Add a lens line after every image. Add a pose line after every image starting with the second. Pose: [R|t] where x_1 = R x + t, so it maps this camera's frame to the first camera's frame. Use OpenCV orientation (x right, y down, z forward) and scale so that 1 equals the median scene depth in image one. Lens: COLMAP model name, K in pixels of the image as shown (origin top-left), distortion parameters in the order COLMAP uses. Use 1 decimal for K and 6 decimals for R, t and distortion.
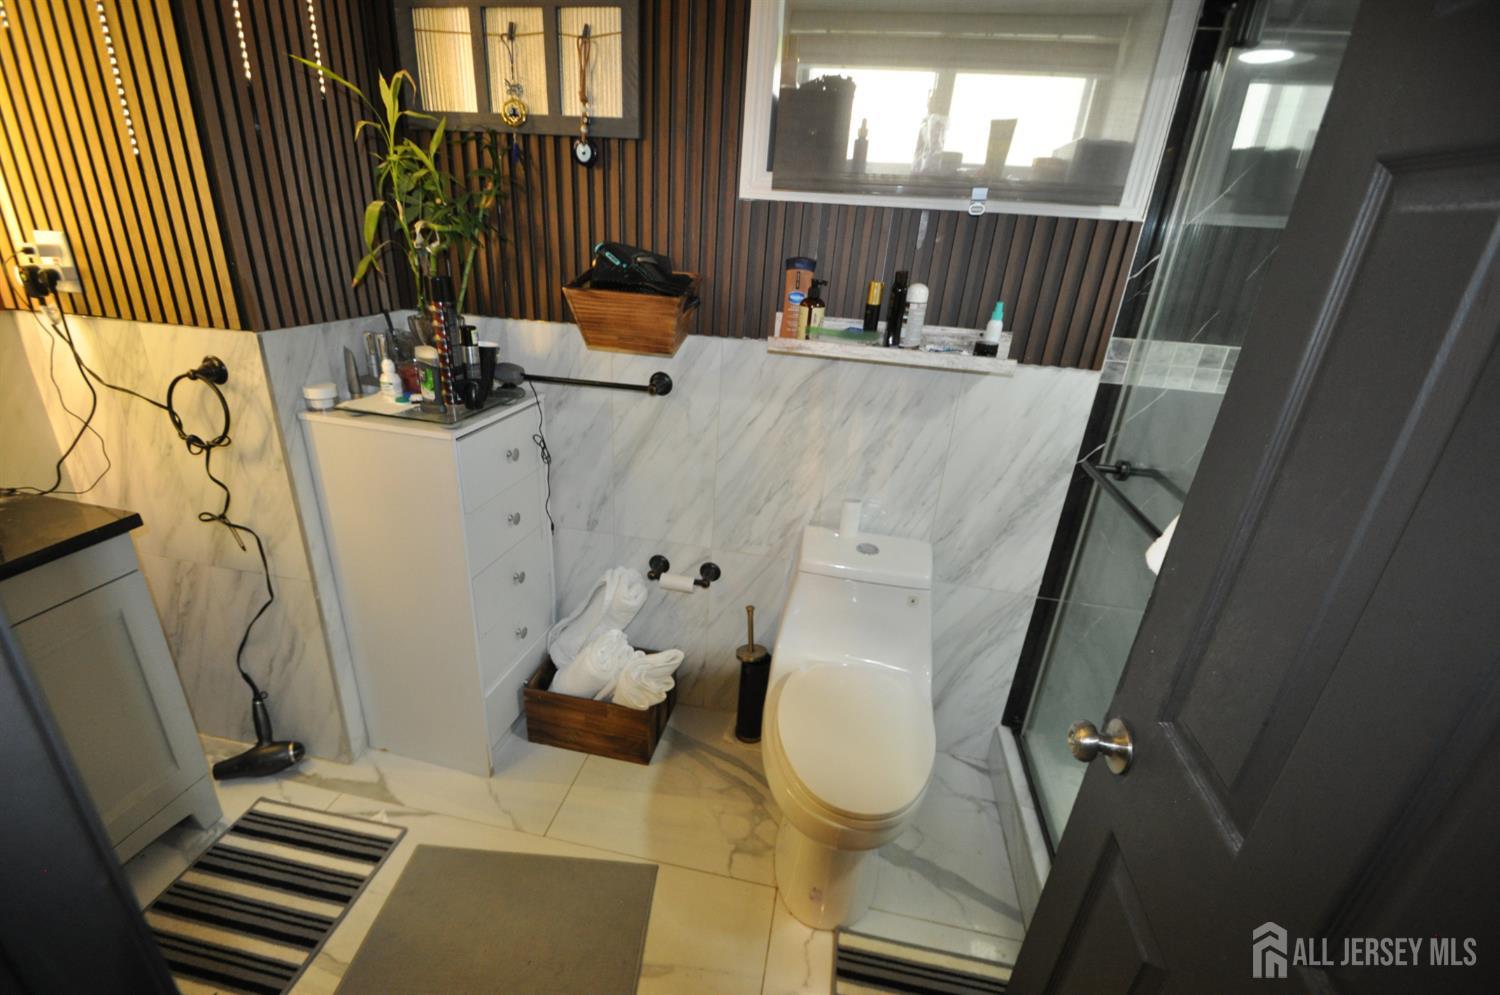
lens RADIAL K [[660.7, 0, 739.6], [0, 660.7, 517.5], [0, 0, 1]] dist [0.015551, -0.016339]
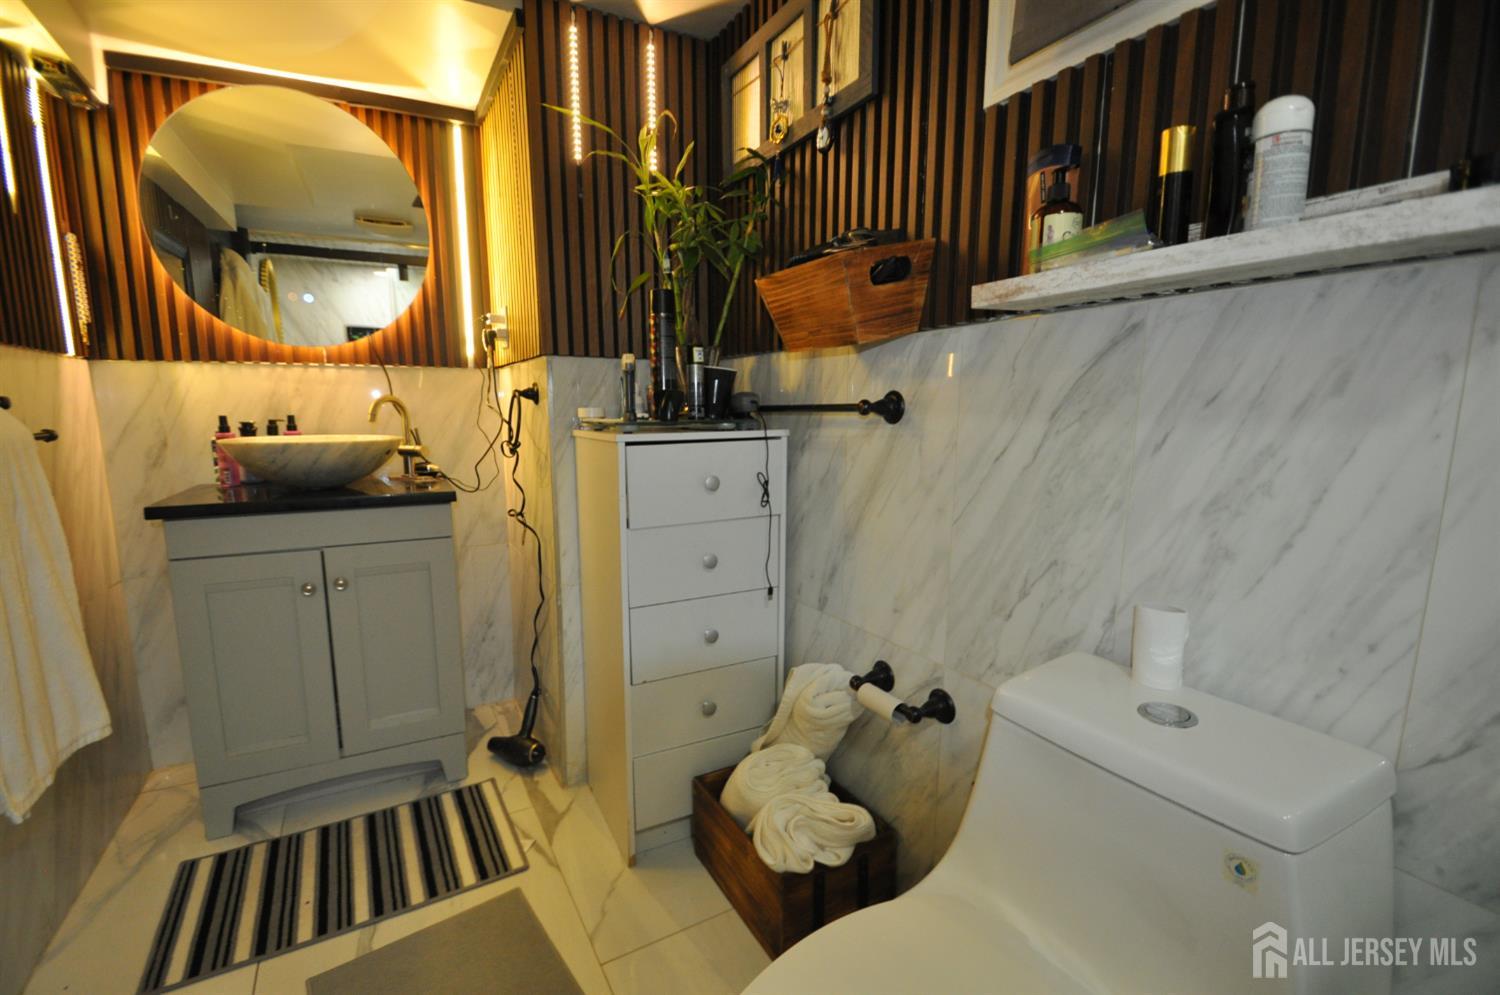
lens RADIAL K [[660.7, 0, 741.8], [0, 660.7, 521.4], [0, 0, 1]] dist [0.015551, -0.016339]
pose [[0.633075, 0.062173, -0.771590, 0.356317], [-0.272947, 0.950679, -0.147344, 0.069883], [0.724373, 0.303883, 0.618821, 0.495899]]
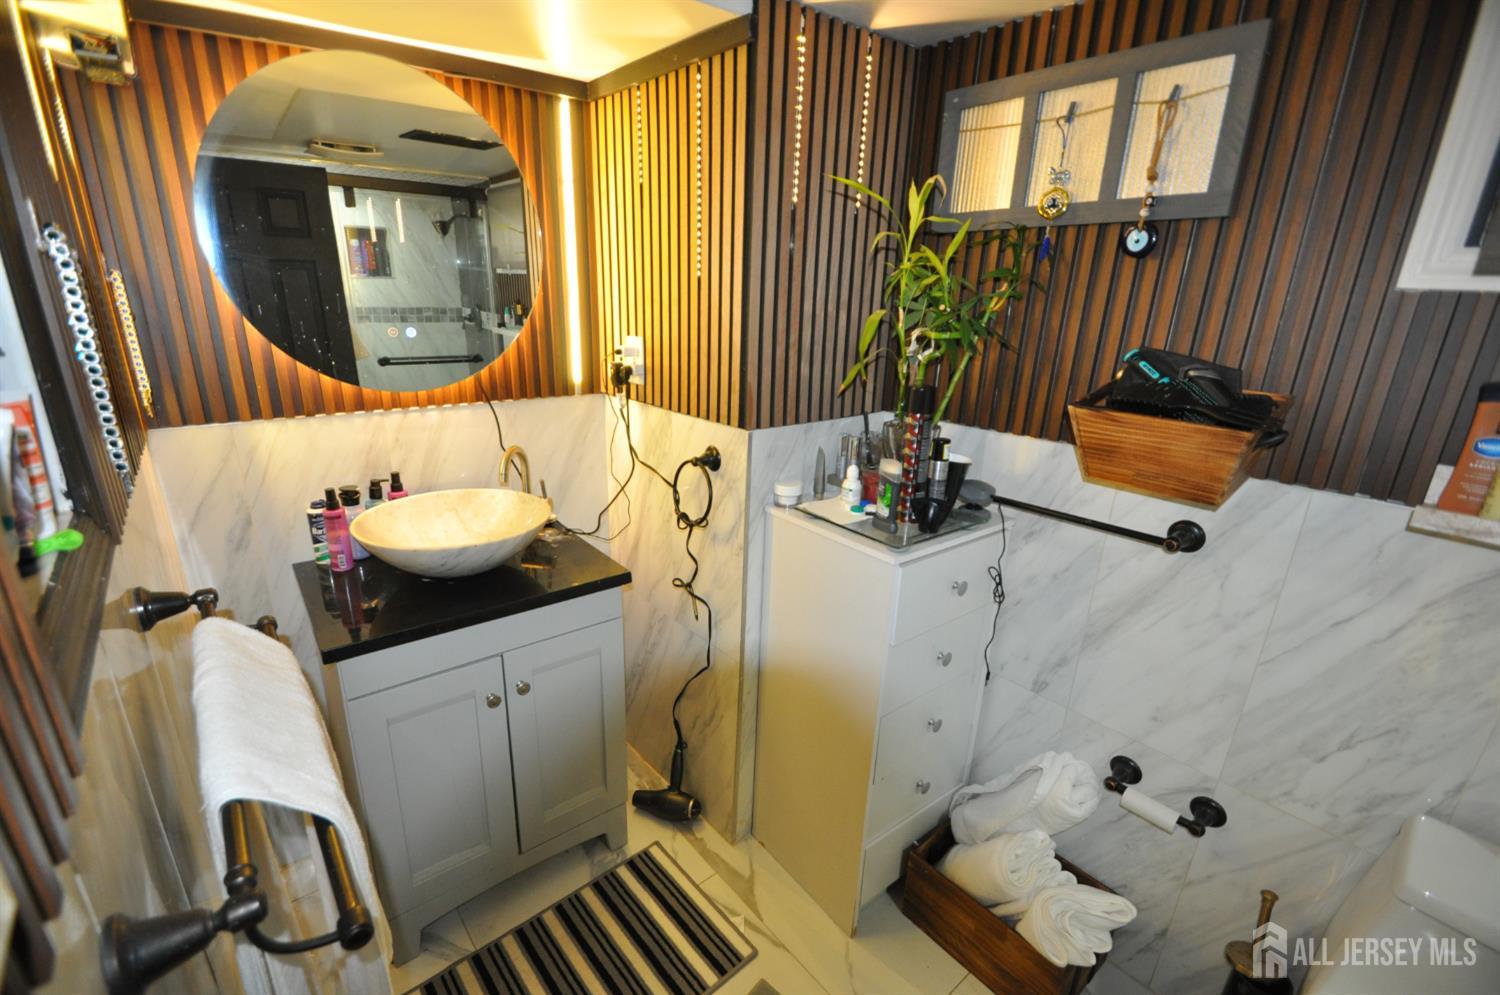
lens RADIAL K [[660.7, 0, 725.2], [0, 660.7, 511.6], [0, 0, 1]] dist [0.015551, -0.016339]
pose [[0.761219, 0.167884, -0.626387, -0.055291], [-0.239196, 0.970490, -0.030572, -0.090406], [0.602769, 0.173101, 0.778913, 0.137842]]
